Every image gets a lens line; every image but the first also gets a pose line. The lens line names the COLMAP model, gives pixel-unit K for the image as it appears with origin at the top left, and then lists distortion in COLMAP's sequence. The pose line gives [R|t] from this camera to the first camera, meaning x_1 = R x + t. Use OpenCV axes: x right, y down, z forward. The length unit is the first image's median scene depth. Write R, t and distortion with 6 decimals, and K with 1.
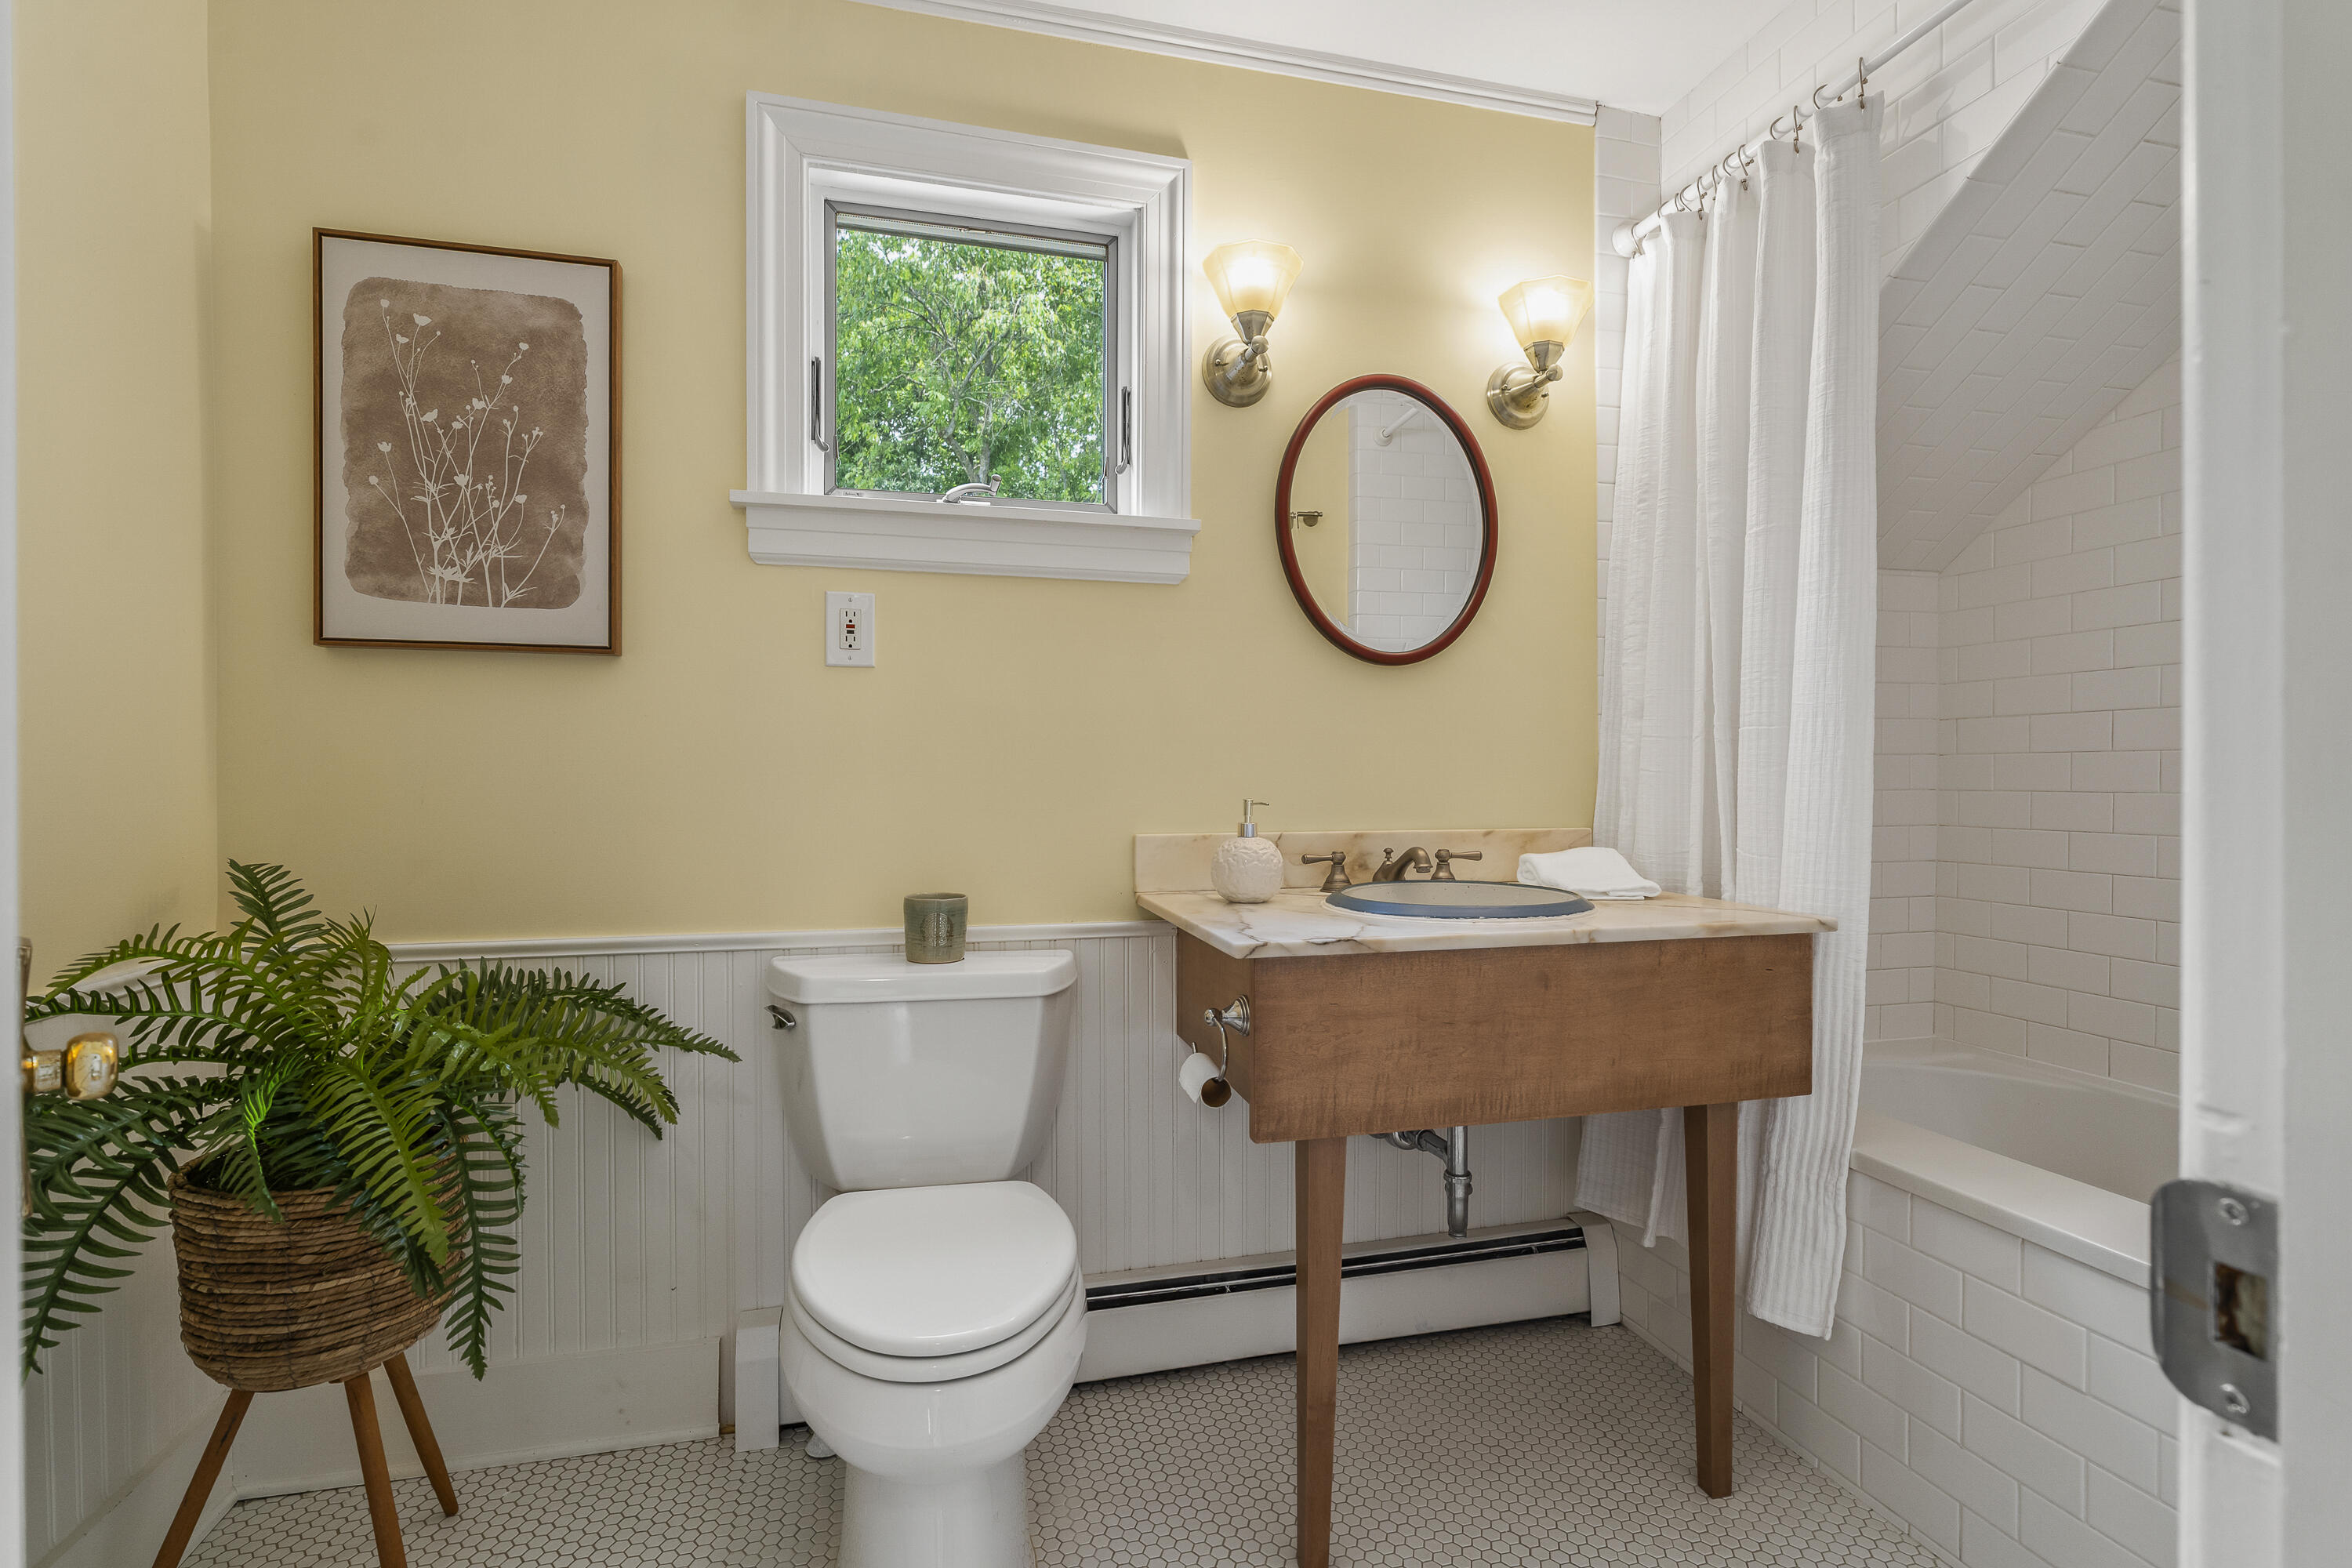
lens RADIAL K [[1086.1, 0, 1176.0], [0, 1086.1, 784.0], [0, 0, 1]] dist [-0.000326, 0.000886]
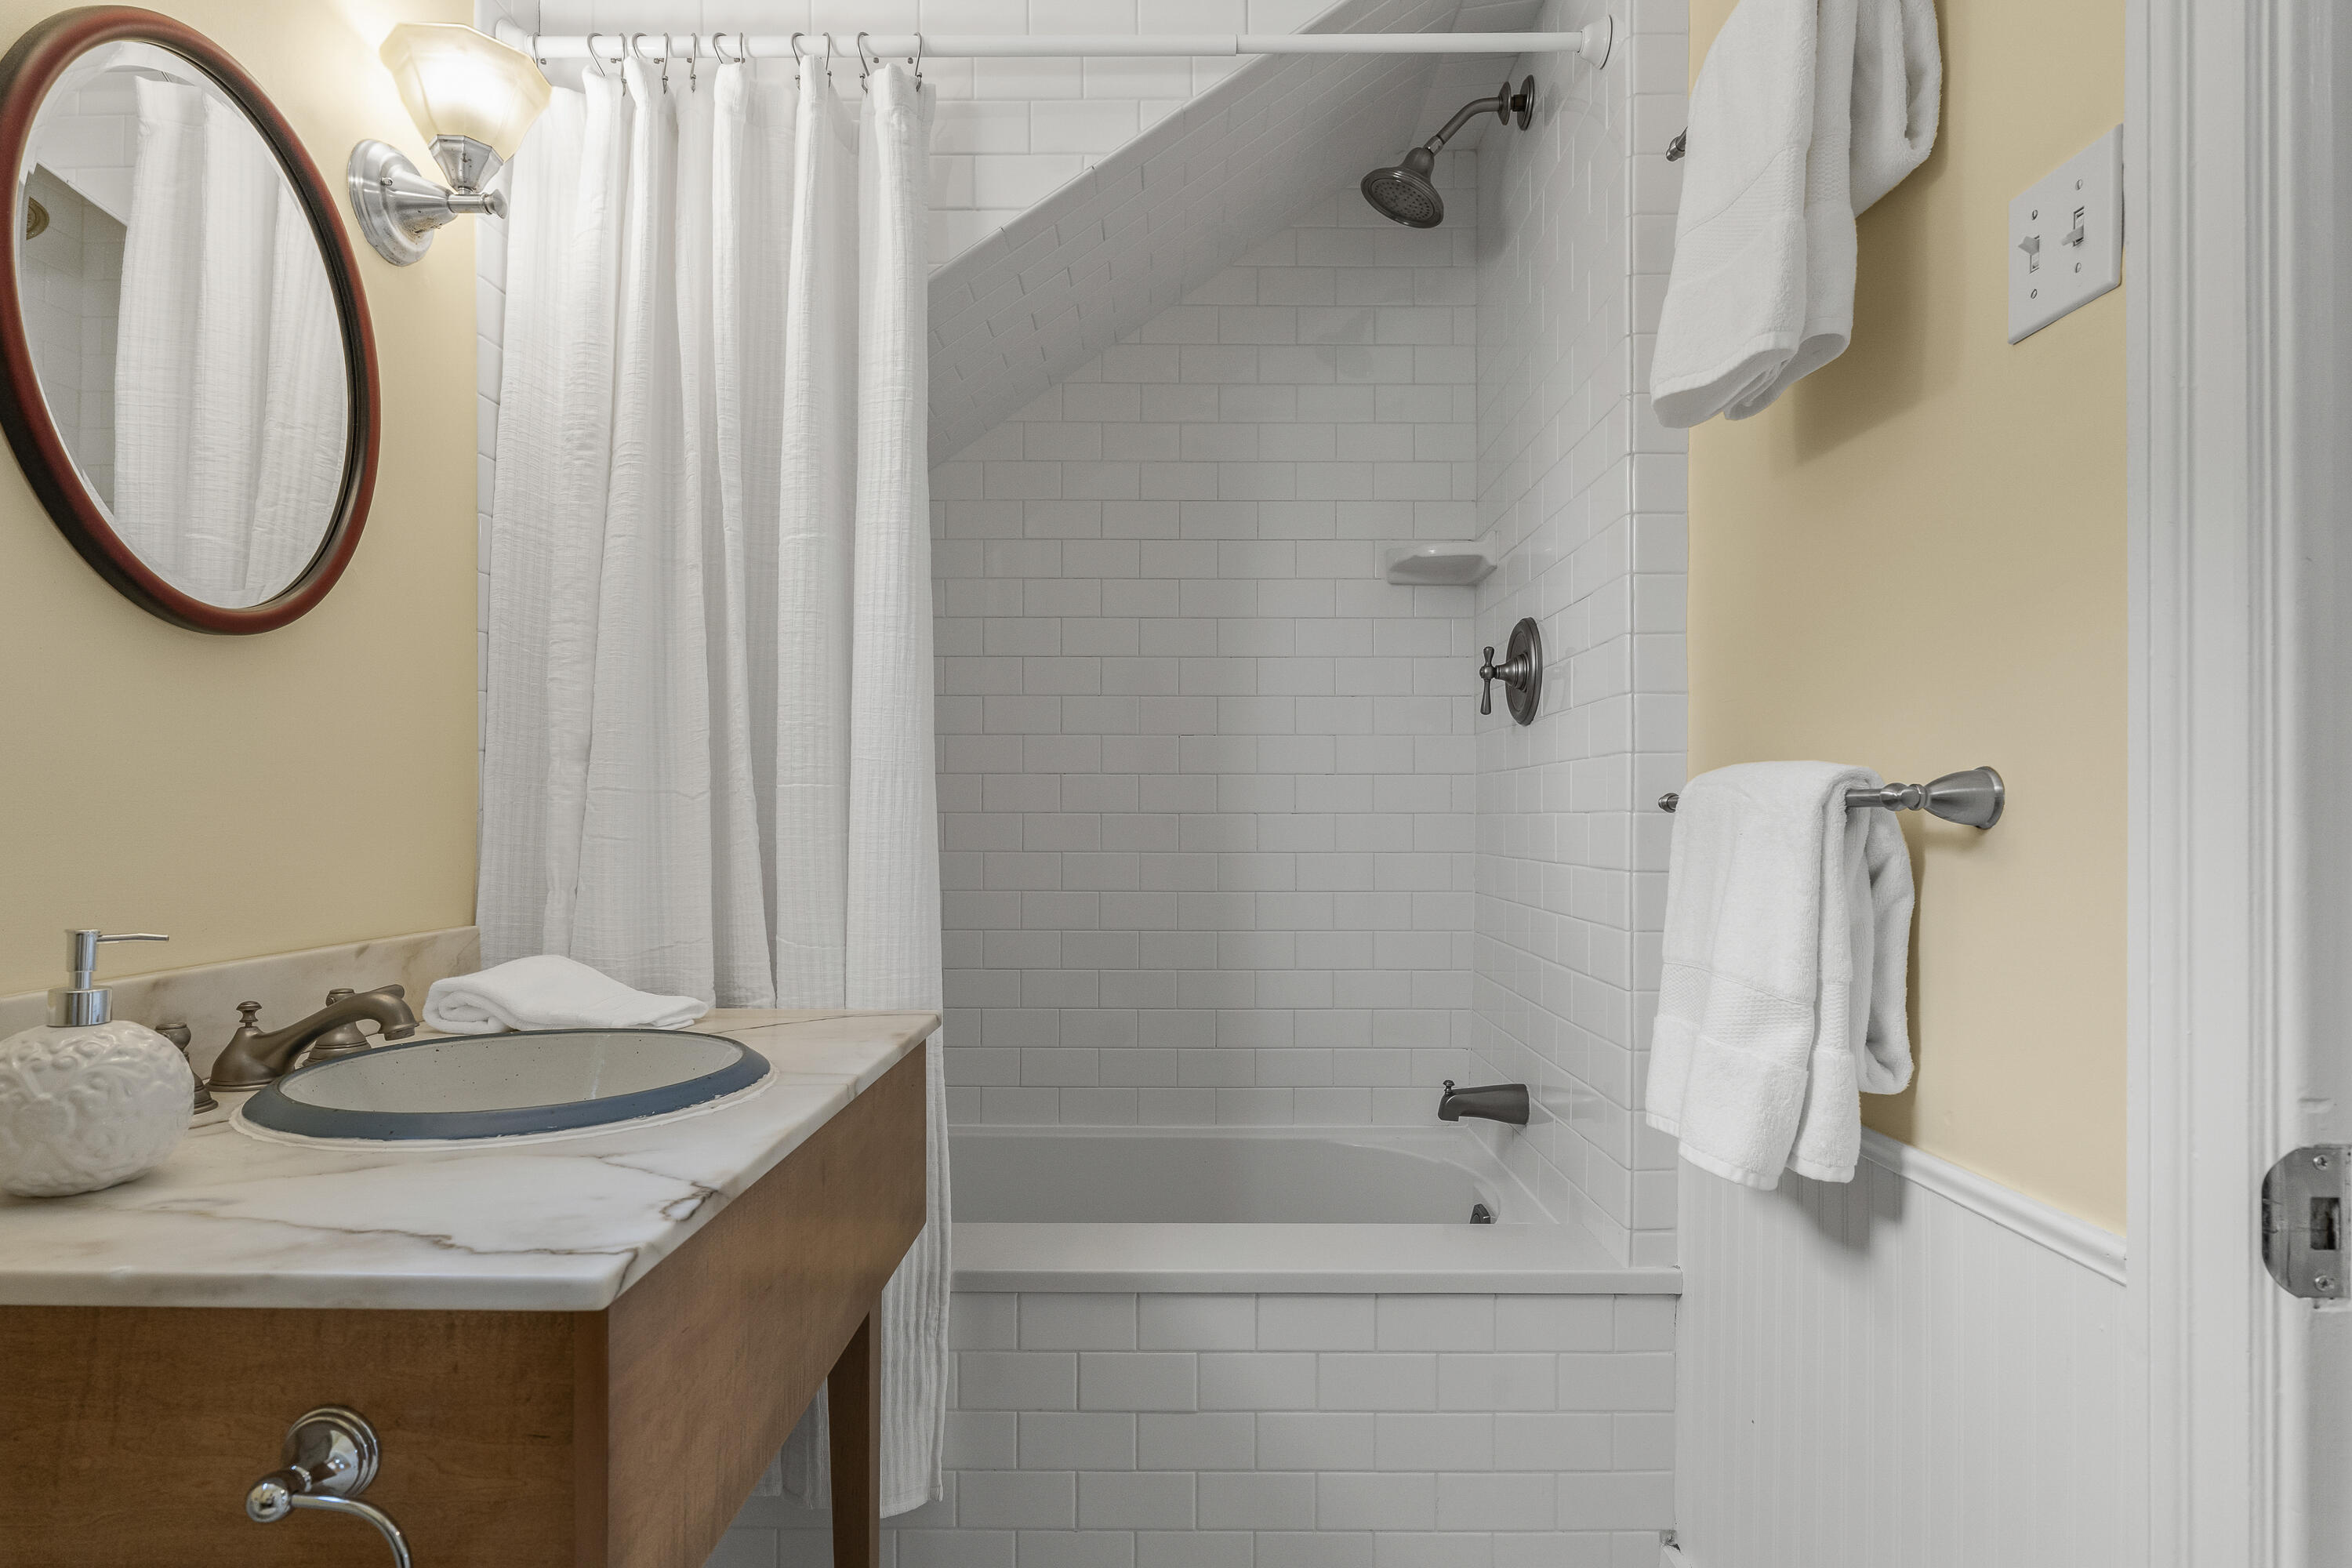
lens RADIAL K [[1256.8, 0, 1173.2], [0, 1256.8, 820.4], [0, 0, 1]] dist [-0.001257, 0.000299]
pose [[0.262510, -0.001634, 0.964928, -0.267141], [0.005547, 0.999985, 0.000184, -0.023509], [-0.964913, 0.005304, 0.262515, 0.473783]]
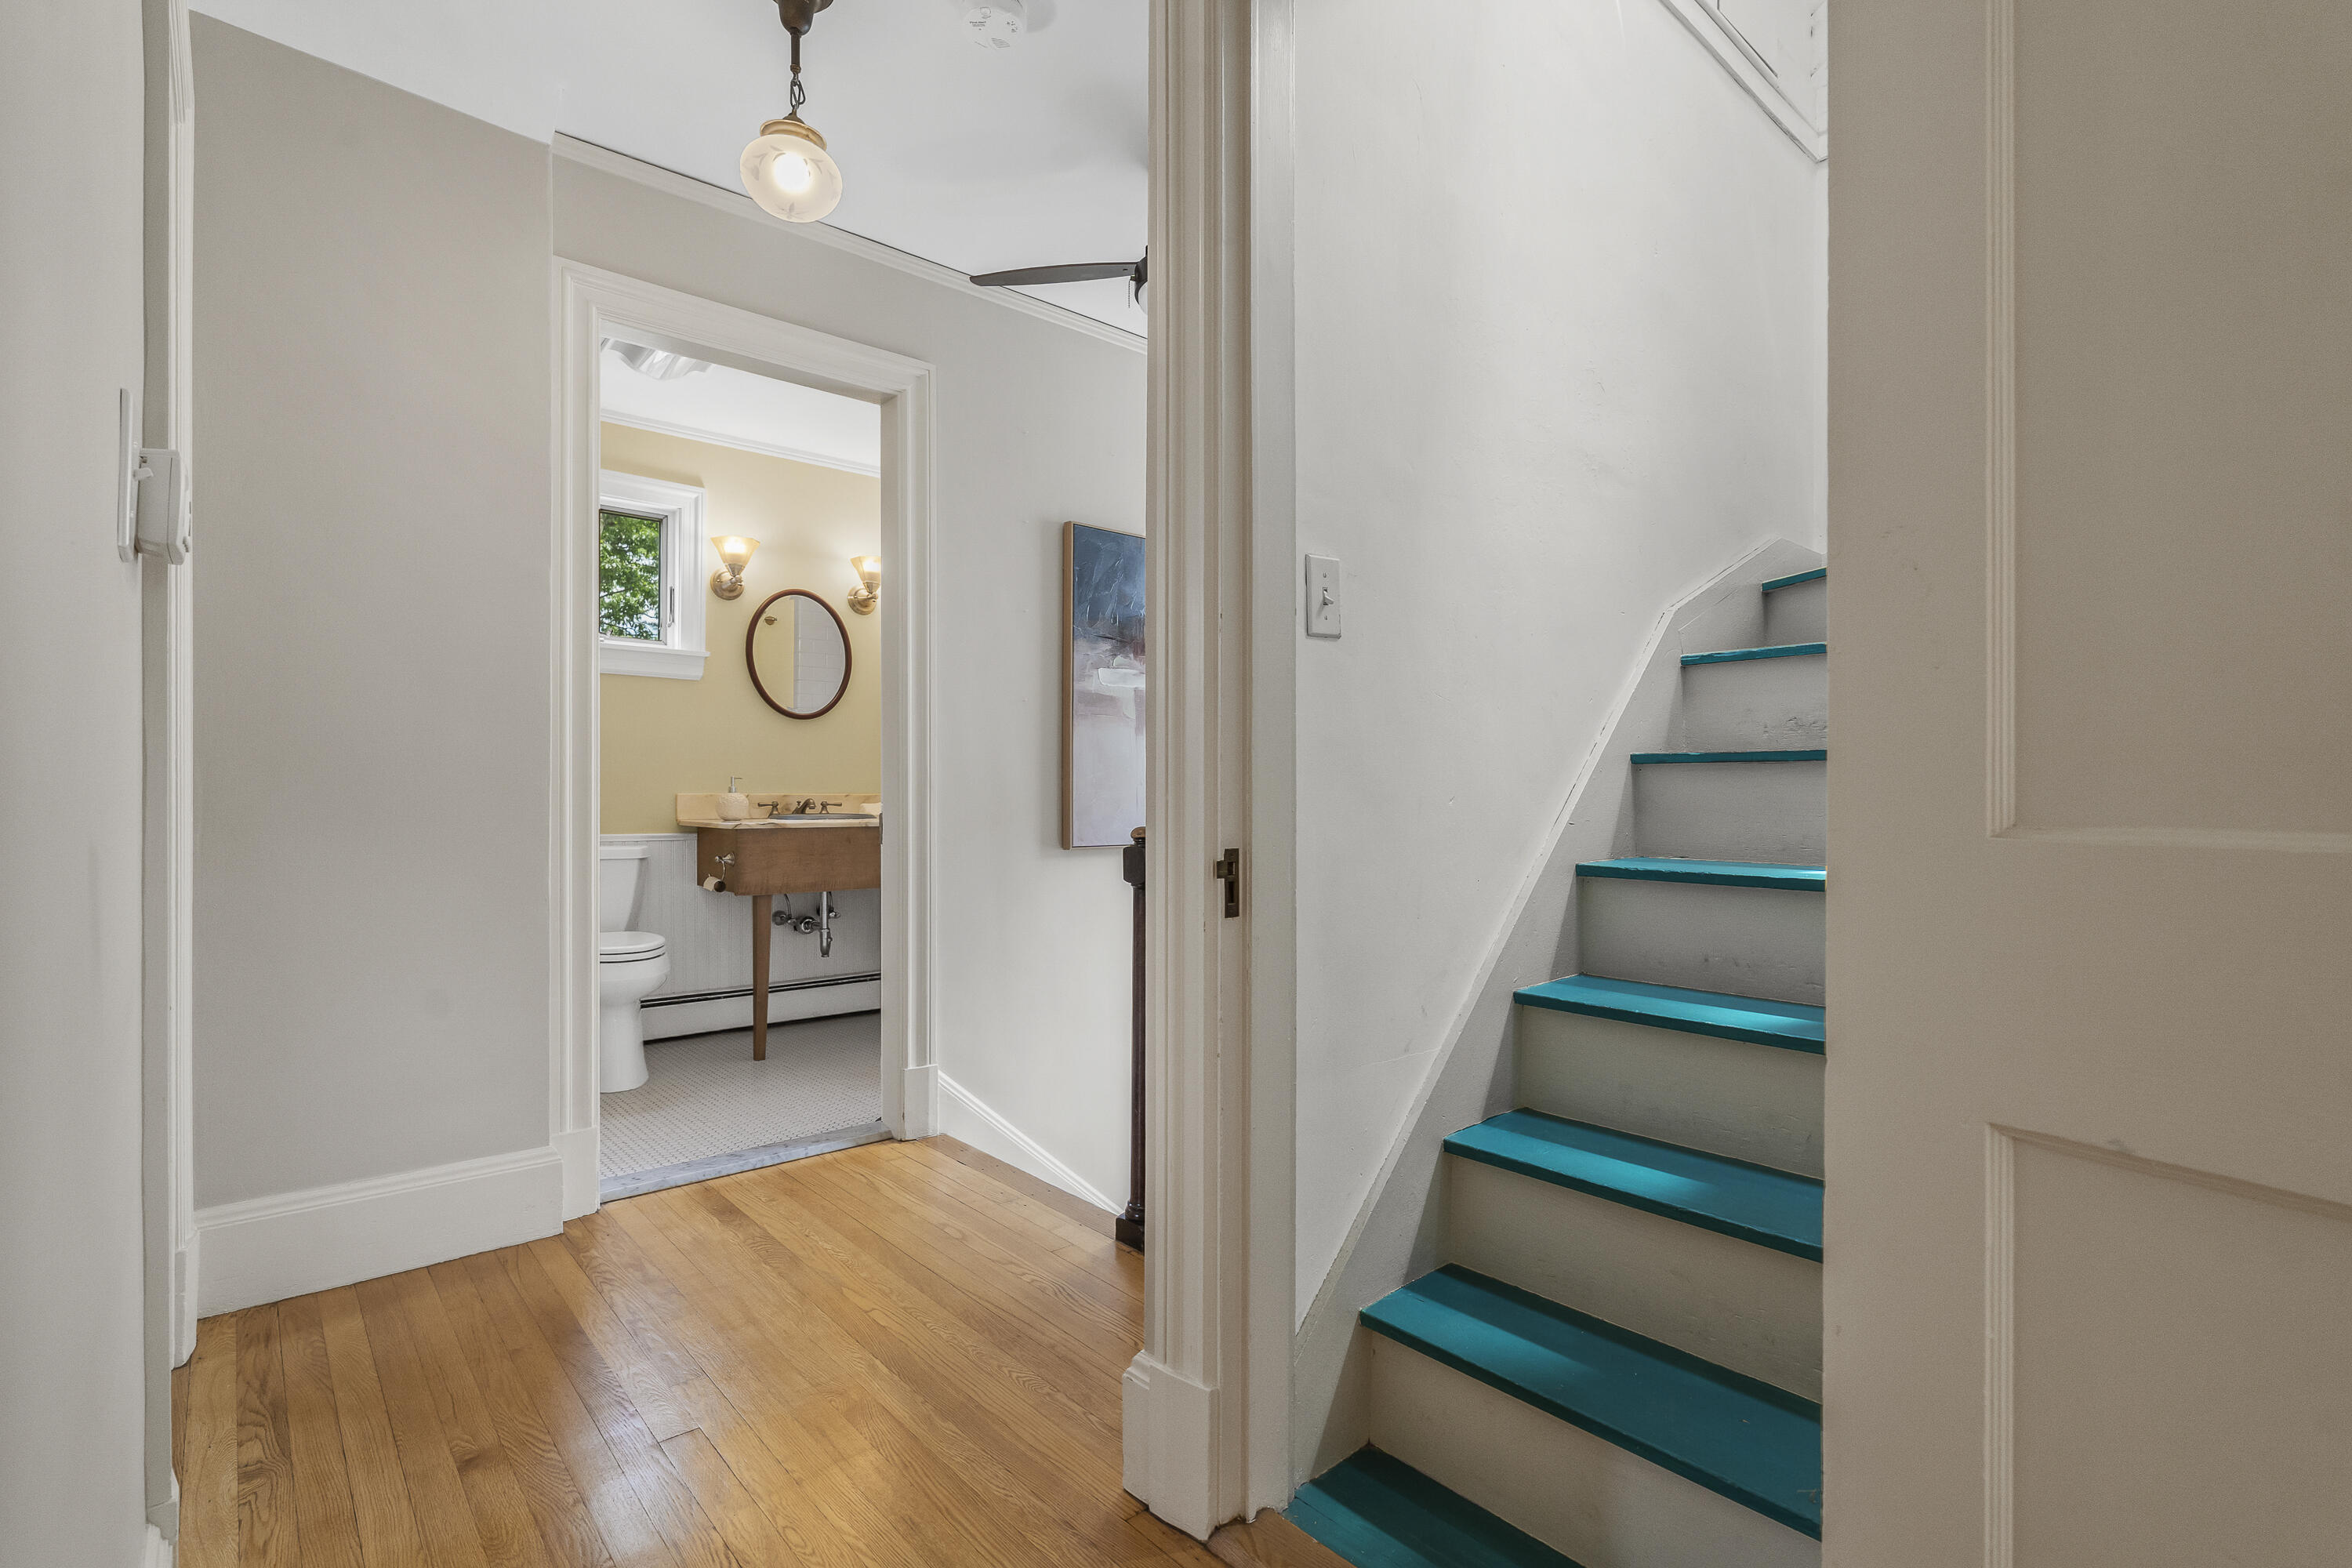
lens RADIAL K [[1086.1, 0, 1176.0], [0, 1086.1, 784.0], [0, 0, 1]] dist [-0.000326, 0.000886]
pose [[0.892732, 0.005379, 0.450556, -0.130401], [0.001380, 0.999891, -0.014672, 0.062987], [-0.450586, 0.013720, 0.892628, -1.464563]]
